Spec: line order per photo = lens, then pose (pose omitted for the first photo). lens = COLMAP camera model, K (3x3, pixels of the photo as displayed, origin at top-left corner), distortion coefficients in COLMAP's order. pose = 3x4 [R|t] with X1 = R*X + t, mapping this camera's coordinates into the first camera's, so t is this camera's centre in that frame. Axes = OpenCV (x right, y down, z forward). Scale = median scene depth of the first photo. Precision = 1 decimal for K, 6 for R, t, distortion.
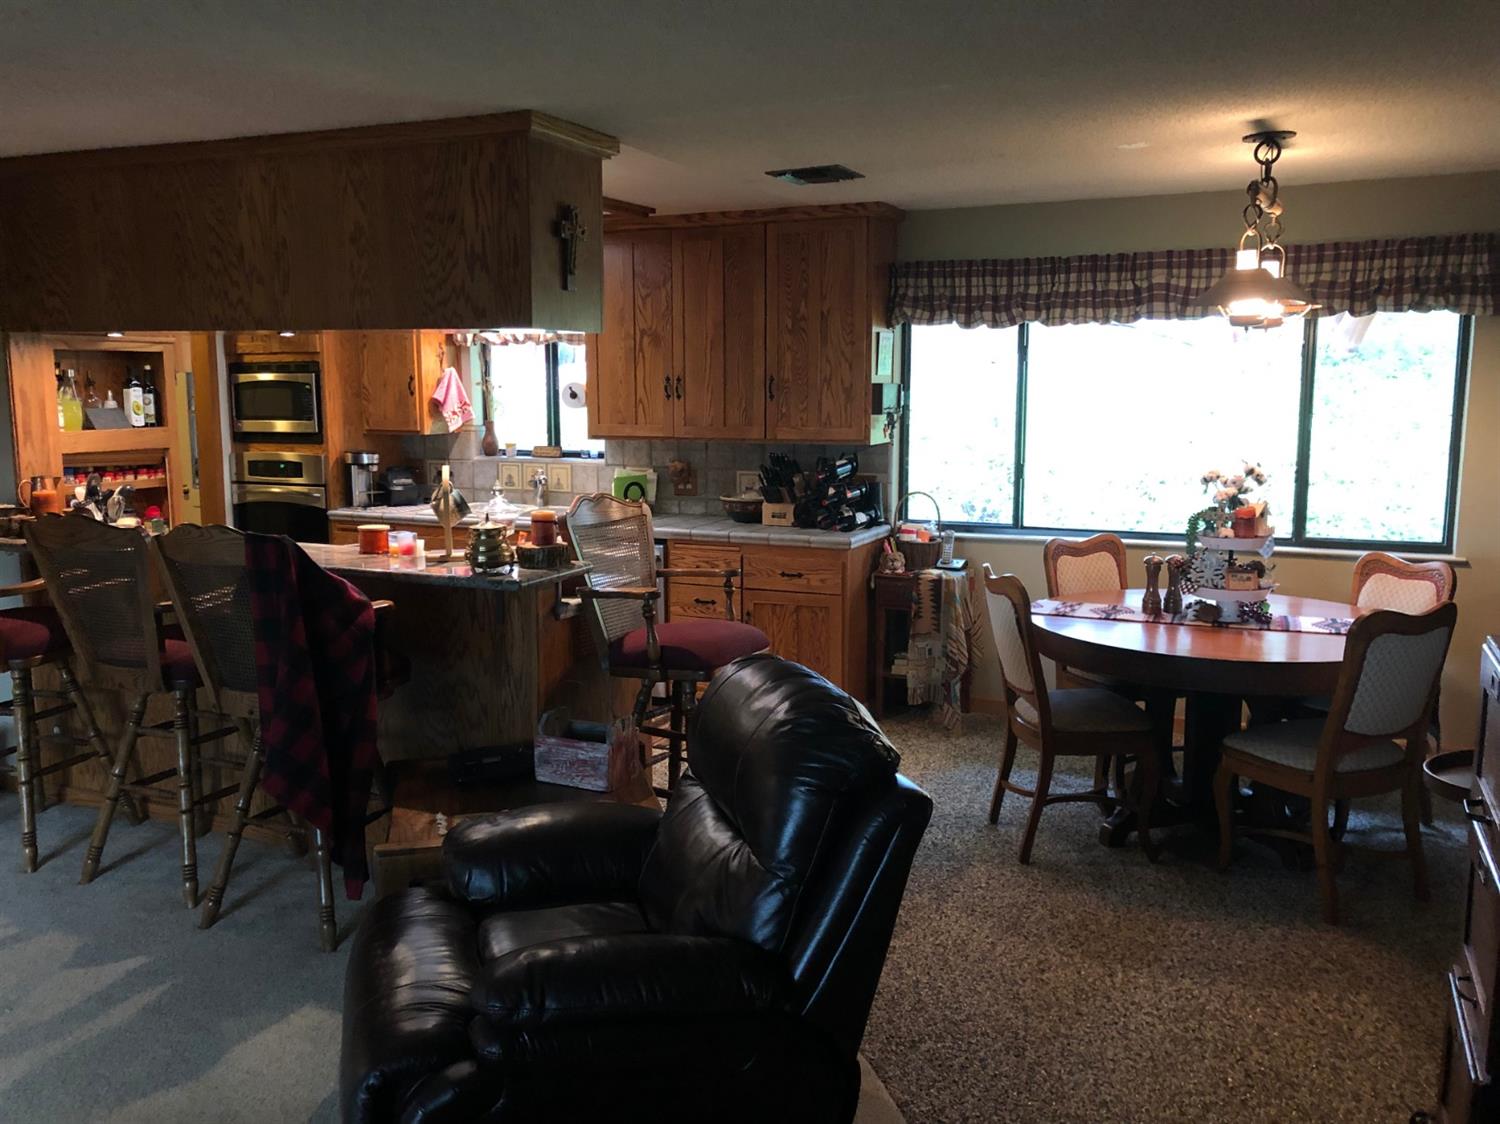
lens RADIAL K [[1227.2, 0, 736.8], [0, 1227.2, 549.3], [0, 0, 1]] dist [0.018167, 0.009200]
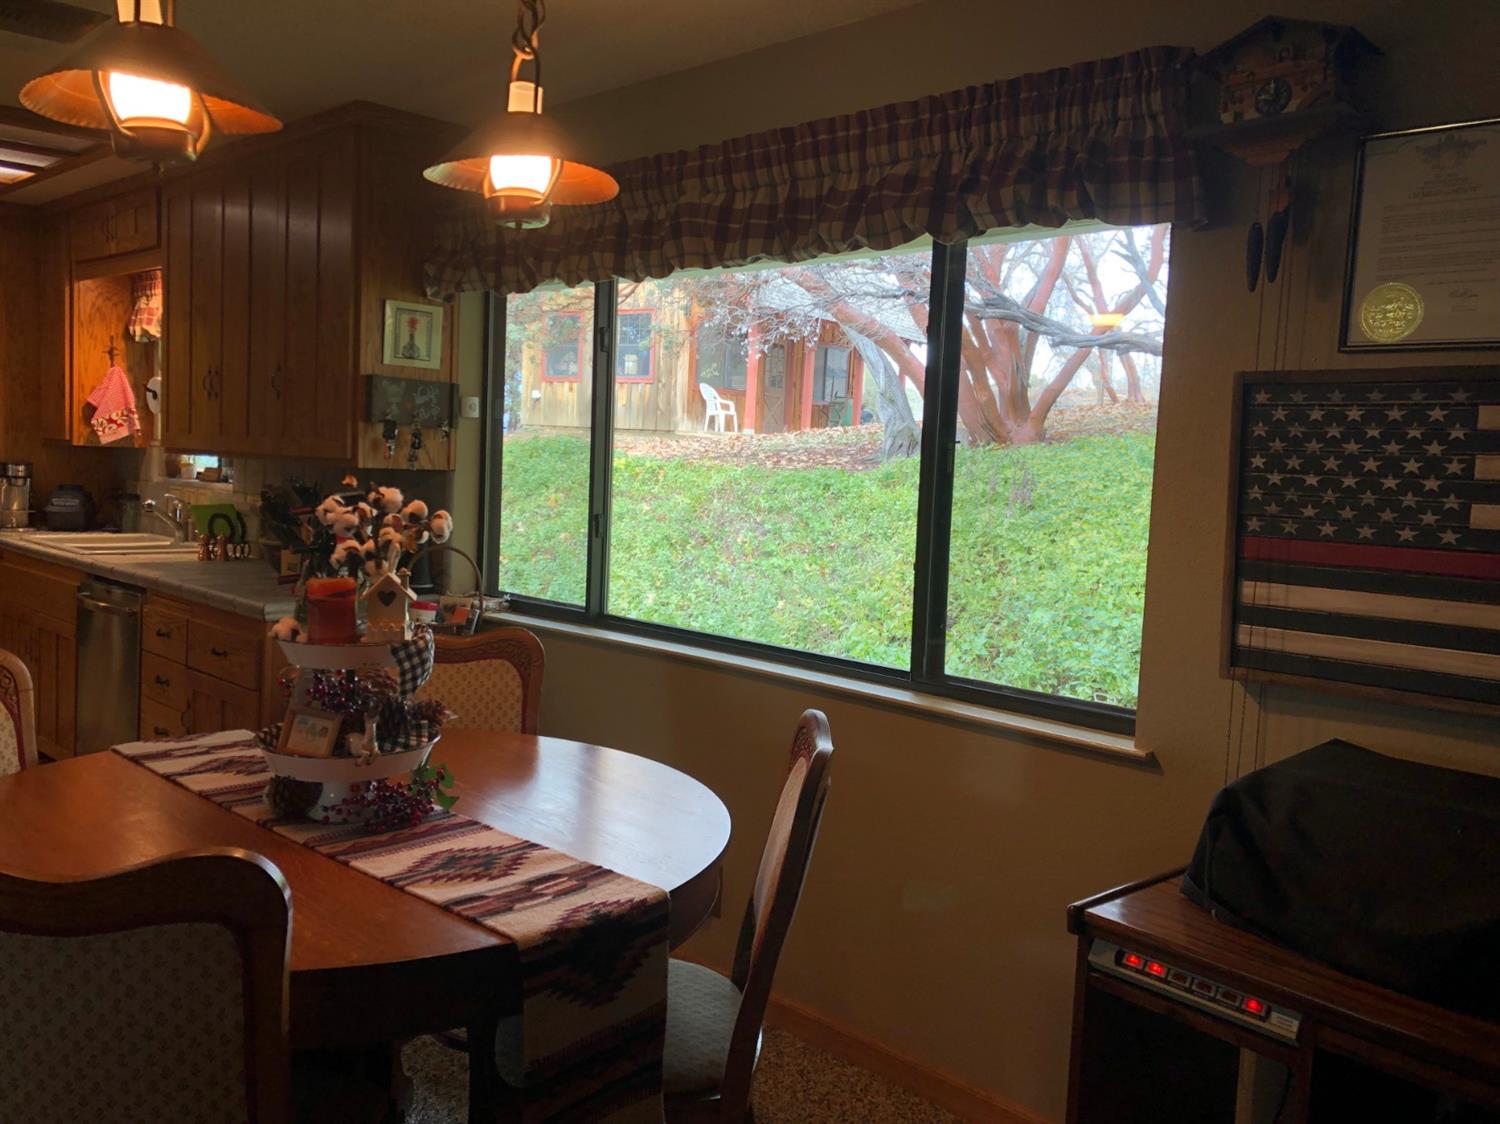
lens RADIAL K [[1227.2, 0, 736.8], [0, 1227.2, 549.3], [0, 0, 1]] dist [0.018167, 0.009200]
pose [[0.938791, 0.067191, -0.337872, 0.575826], [-0.087986, 0.995031, -0.046598, -0.031886], [0.333062, 0.073474, 0.940038, 0.489231]]
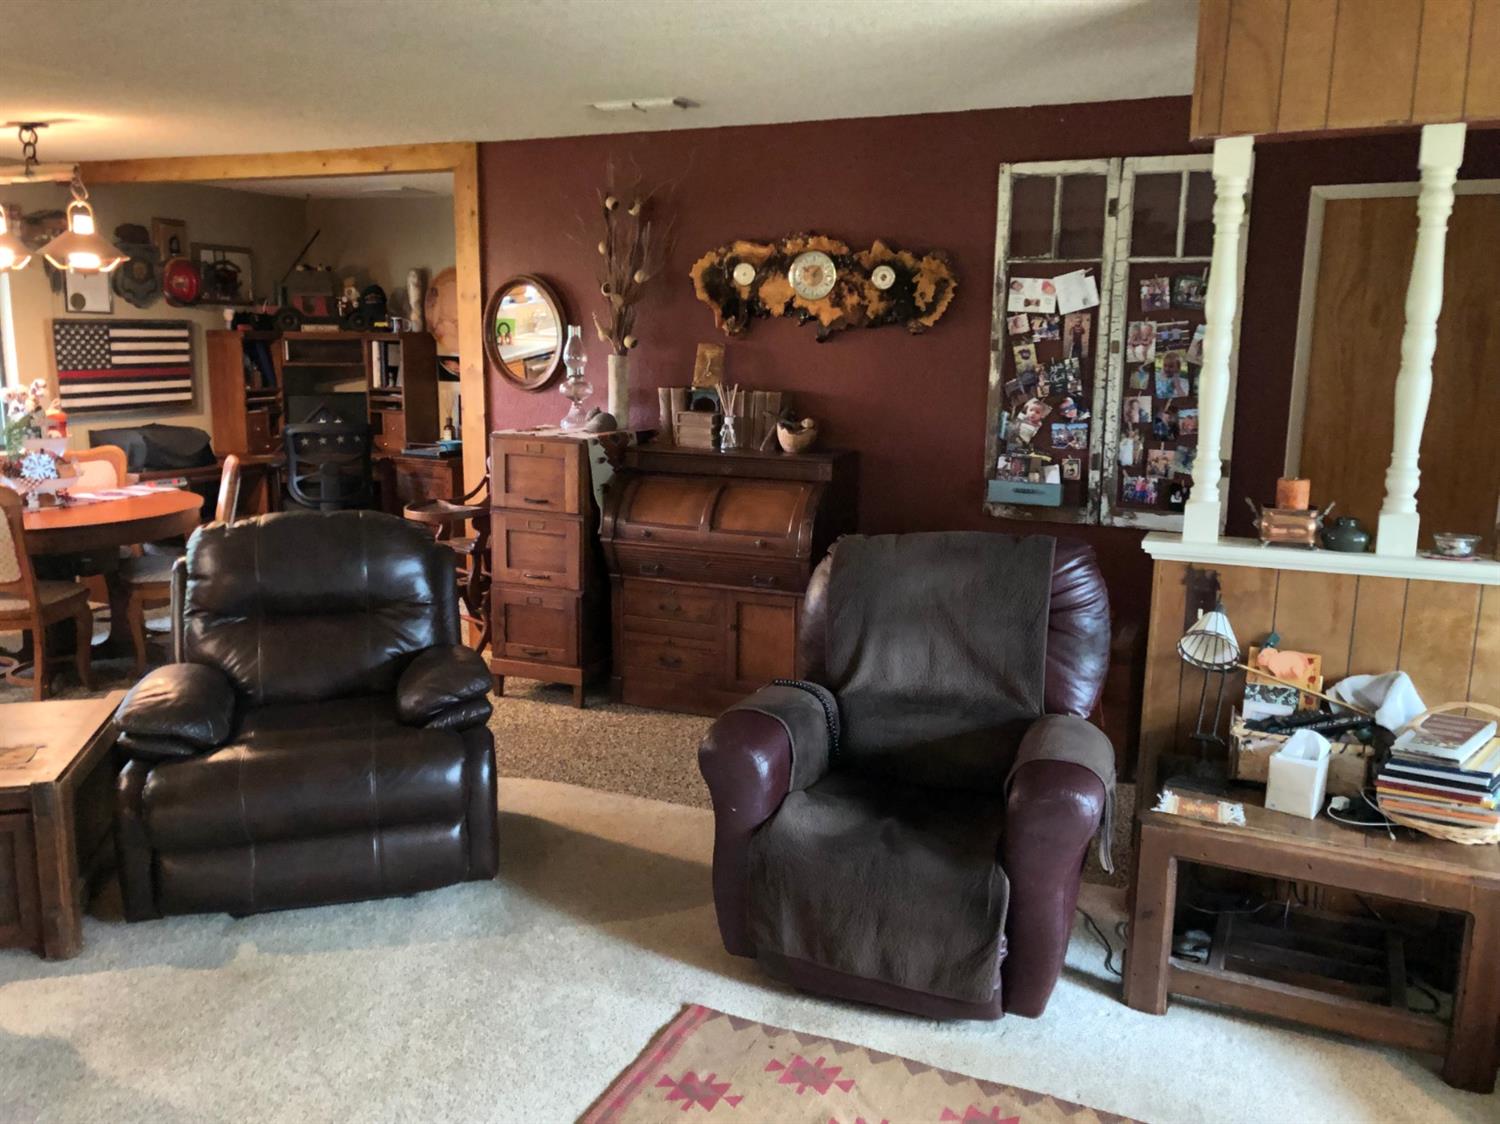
lens RADIAL K [[1227.2, 0, 736.8], [0, 1227.2, 549.3], [0, 0, 1]] dist [0.018167, 0.009200]
pose [[-0.003530, -0.176466, 0.984300, -0.725904], [0.119536, 0.977174, 0.175617, -0.030890], [-0.992824, 0.118280, 0.017645, 0.224238]]
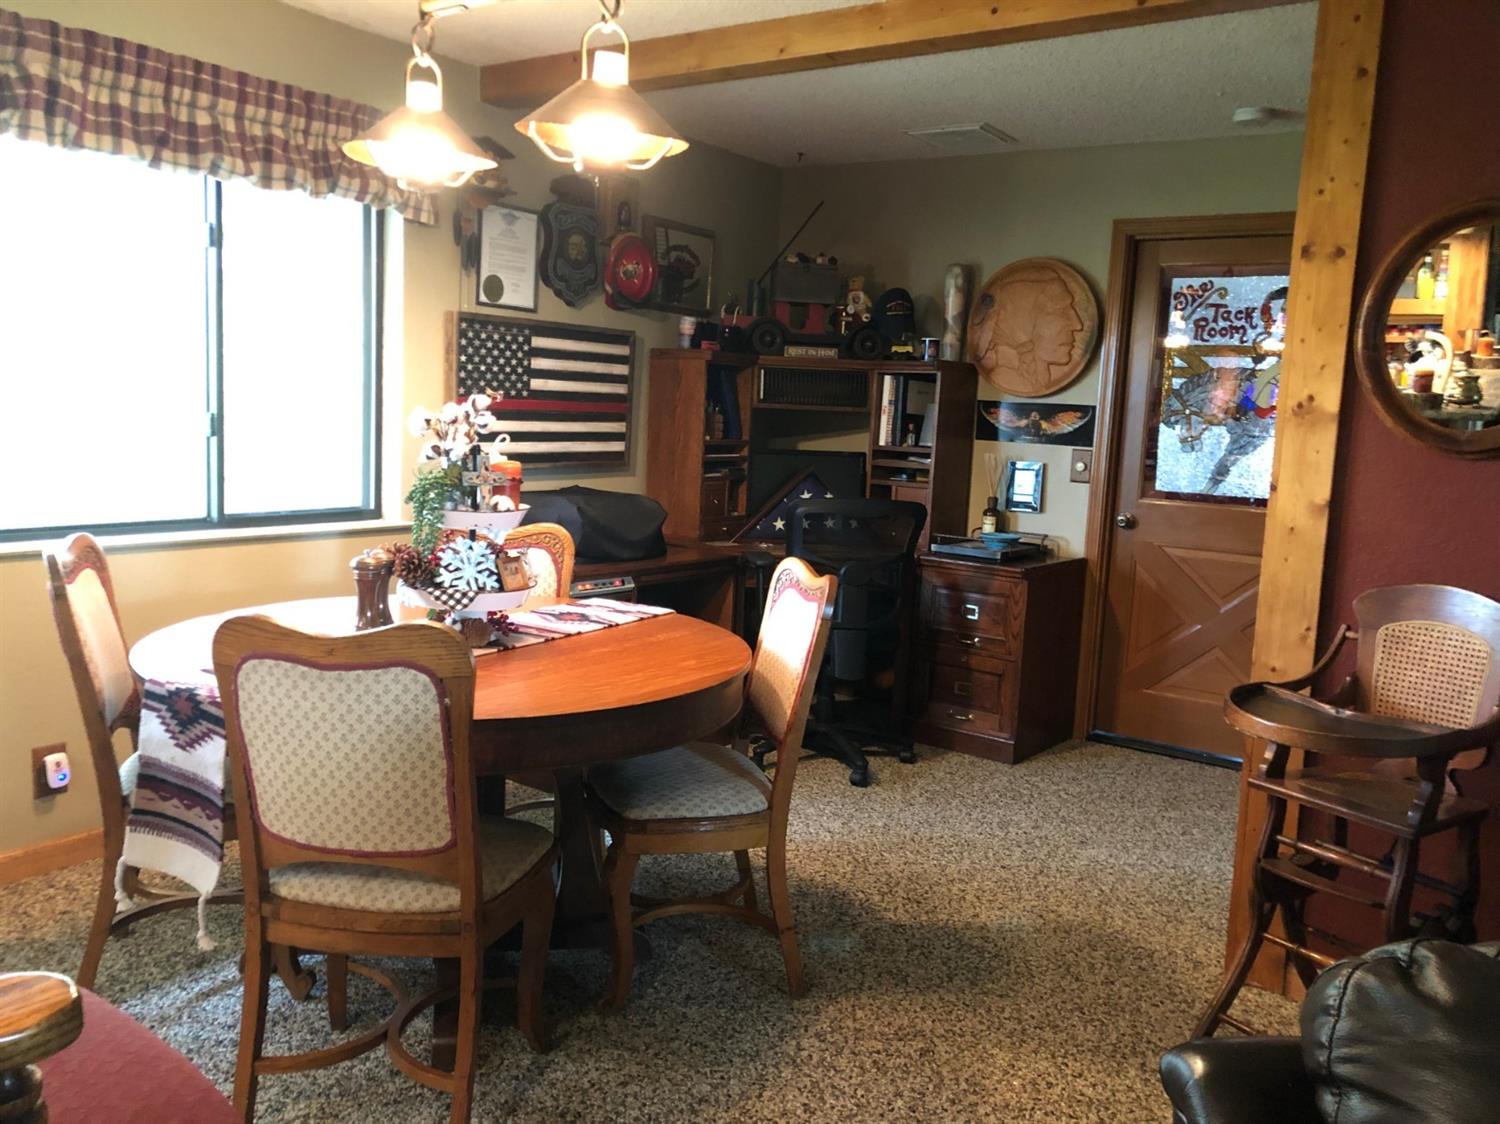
lens RADIAL K [[1219.8, 0, 743.3], [0, 1219.8, 551.7], [0, 0, 1]] dist [0.057491, -0.075652]
pose [[0.184169, -0.110621, 0.976650, -0.164891], [0.083106, 0.991841, 0.096671, -0.032353], [-0.979375, 0.063362, 0.191859, 0.606954]]
